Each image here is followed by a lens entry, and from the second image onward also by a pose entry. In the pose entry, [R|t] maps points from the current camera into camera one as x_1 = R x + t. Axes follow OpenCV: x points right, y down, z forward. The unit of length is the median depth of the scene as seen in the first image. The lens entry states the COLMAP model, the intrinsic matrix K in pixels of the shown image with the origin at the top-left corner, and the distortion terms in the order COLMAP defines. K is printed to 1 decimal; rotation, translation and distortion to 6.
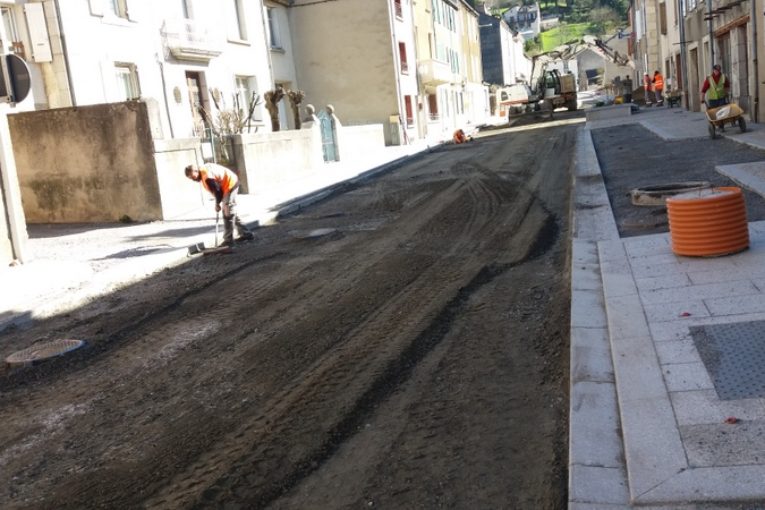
lens RADIAL K [[724.7, 0, 382.9], [0, 724.7, 258.6], [0, 0, 1]] dist [0.164647, -0.389671]
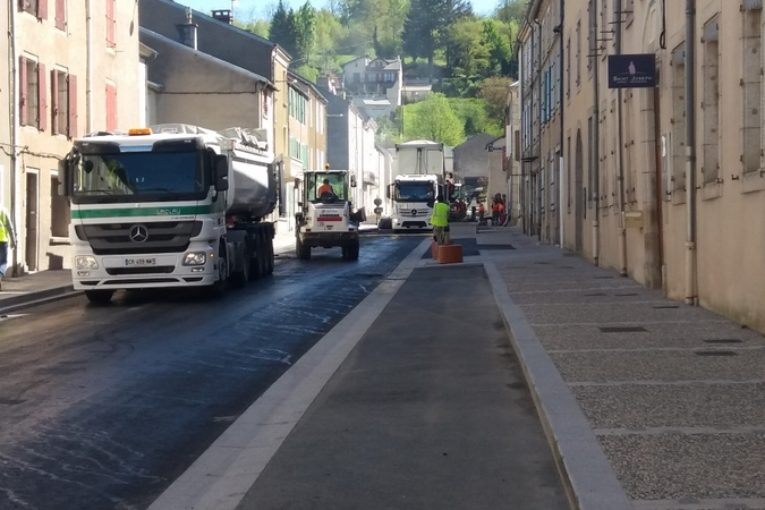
lens RADIAL K [[1475.1, 0, 382.5], [0, 1475.1, 255.0], [0, 0, 1]] dist [0.348977, -6.726972]
pose [[0.974275, 0.104002, 0.199928, -0.172608], [-0.067692, 0.981232, -0.180561, 0.183400], [-0.214955, 0.162382, 0.963030, -0.811363]]
